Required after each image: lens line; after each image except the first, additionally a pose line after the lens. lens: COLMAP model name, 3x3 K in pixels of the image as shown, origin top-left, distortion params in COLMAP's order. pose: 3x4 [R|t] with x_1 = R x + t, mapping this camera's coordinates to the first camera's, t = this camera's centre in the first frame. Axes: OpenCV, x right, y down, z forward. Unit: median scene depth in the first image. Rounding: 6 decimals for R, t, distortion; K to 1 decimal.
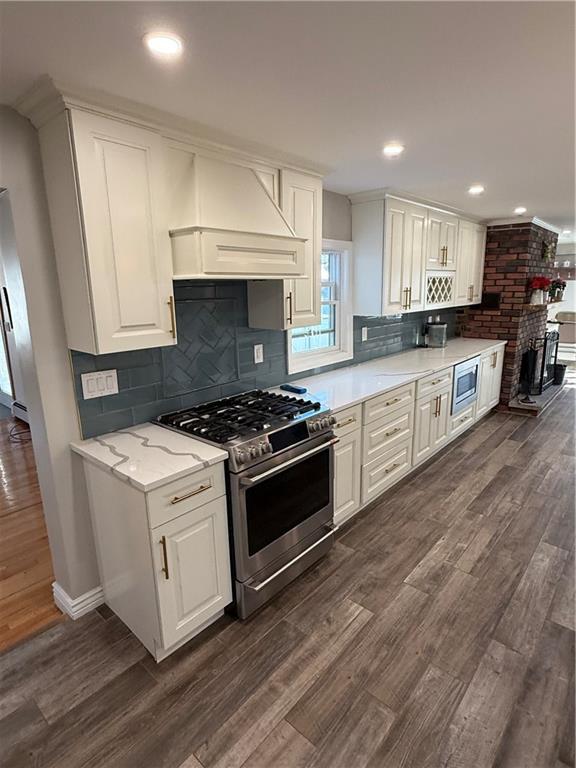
lens RADIAL K [[418.3, 0, 290.8], [0, 418.3, 381.0], [0, 0, 1]] dist [-0.002198, 0.002196]
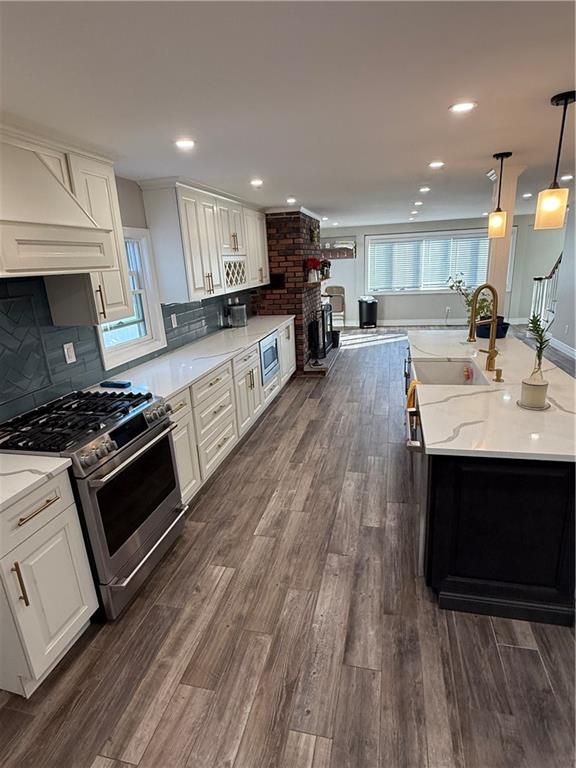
lens RADIAL K [[418.3, 0, 288.5], [0, 418.3, 385.2], [0, 0, 1]] dist [-0.002198, 0.002196]
pose [[0.883936, -0.160876, 0.439063, -0.076344], [0.139073, 0.986912, 0.081625, -0.003693], [-0.446448, -0.011089, 0.894741, -0.056868]]
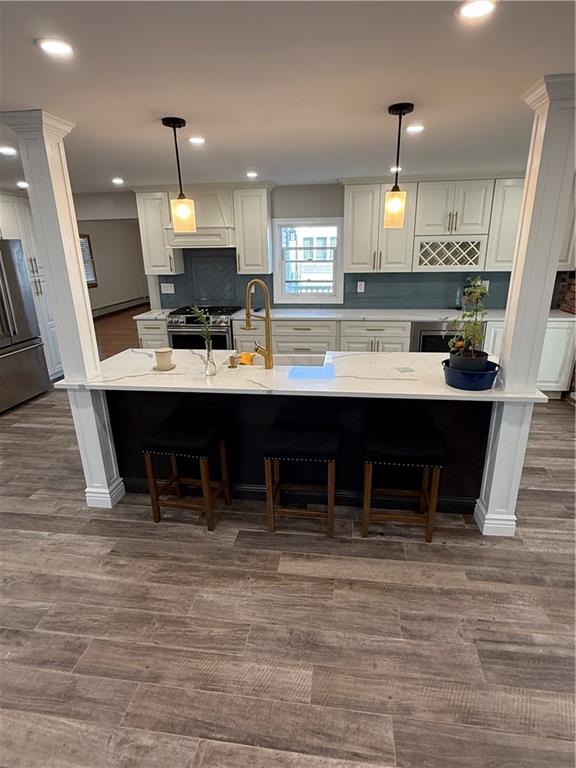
lens RADIAL K [[418.3, 0, 298.0], [0, 418.3, 381.3], [0, 0, 1]] dist [-0.002198, 0.002196]
pose [[0.552747, 0.267384, -0.789289, 1.821725], [-0.179499, 0.963097, 0.200560, -0.084752], [0.813788, 0.030818, 0.580344, 0.132859]]
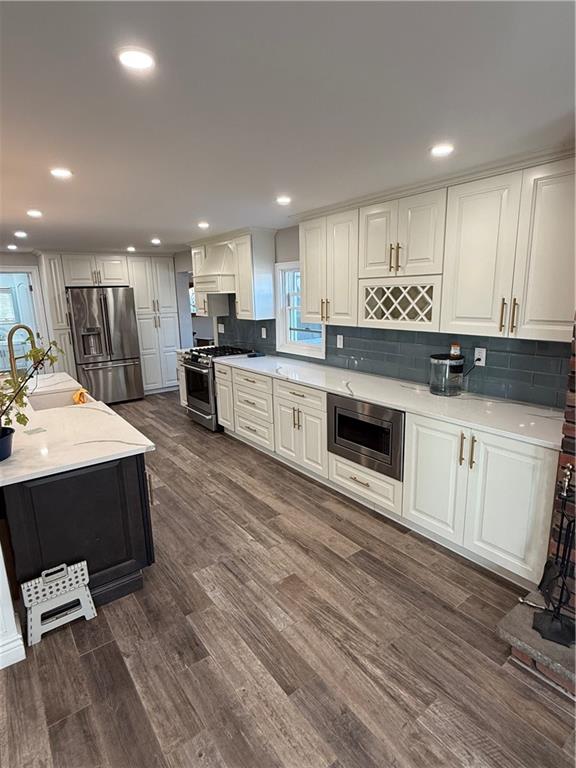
lens RADIAL K [[418.3, 0, 295.7], [0, 418.3, 384.6], [0, 0, 1]] dist [-0.002198, 0.002196]
pose [[-0.202066, 0.234397, -0.950909, 1.885558], [-0.192577, 0.942472, 0.273240, -0.425383], [0.960252, 0.238335, -0.145302, 1.650801]]
